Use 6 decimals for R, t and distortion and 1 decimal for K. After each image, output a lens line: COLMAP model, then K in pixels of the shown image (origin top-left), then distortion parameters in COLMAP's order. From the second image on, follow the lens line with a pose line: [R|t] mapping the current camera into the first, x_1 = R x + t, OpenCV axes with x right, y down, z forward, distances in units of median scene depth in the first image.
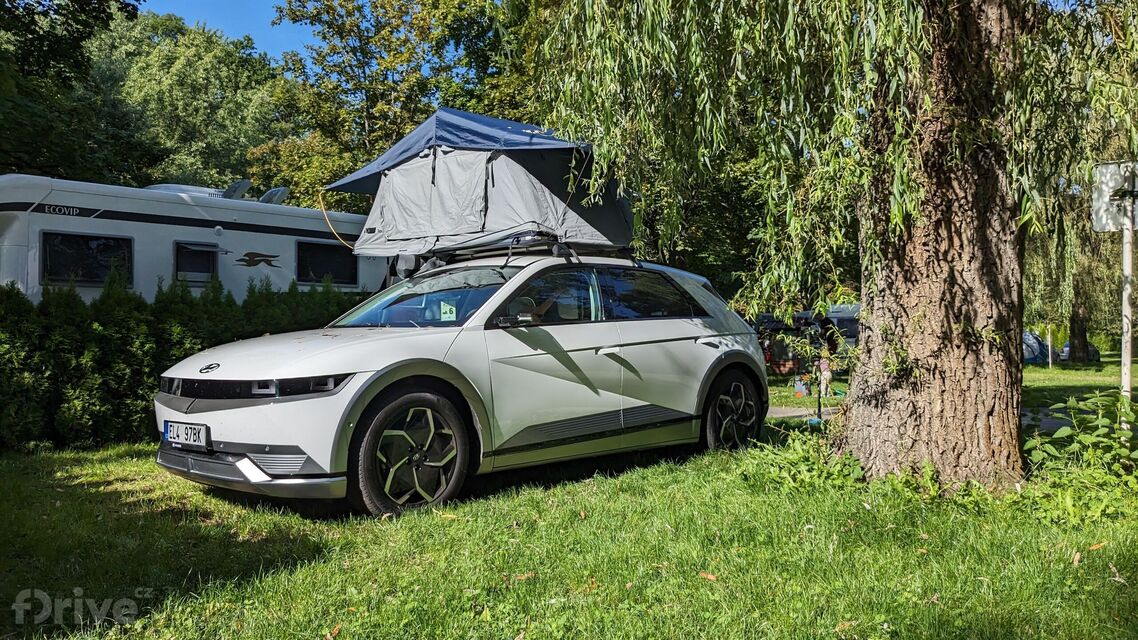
lens RADIAL K [[902.8, 0, 539.3], [0, 902.8, 328.9], [0, 0, 1]] dist [0.049532, -0.077234]
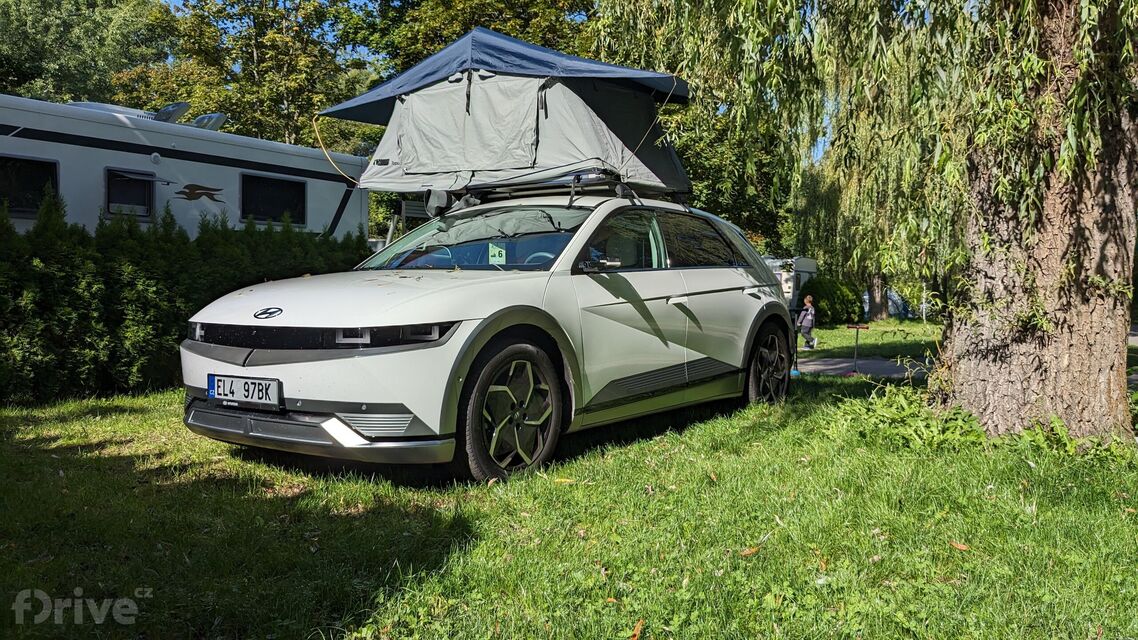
lens RADIAL K [[902.8, 0, 568.2], [0, 902.8, 319.8], [0, 0, 1]] dist [0.049532, -0.077234]
pose [[0.984632, 0.011102, 0.174291, -0.174481], [-0.018803, 0.998915, 0.042596, 0.006089], [-0.173629, -0.045218, 0.983772, 0.084529]]
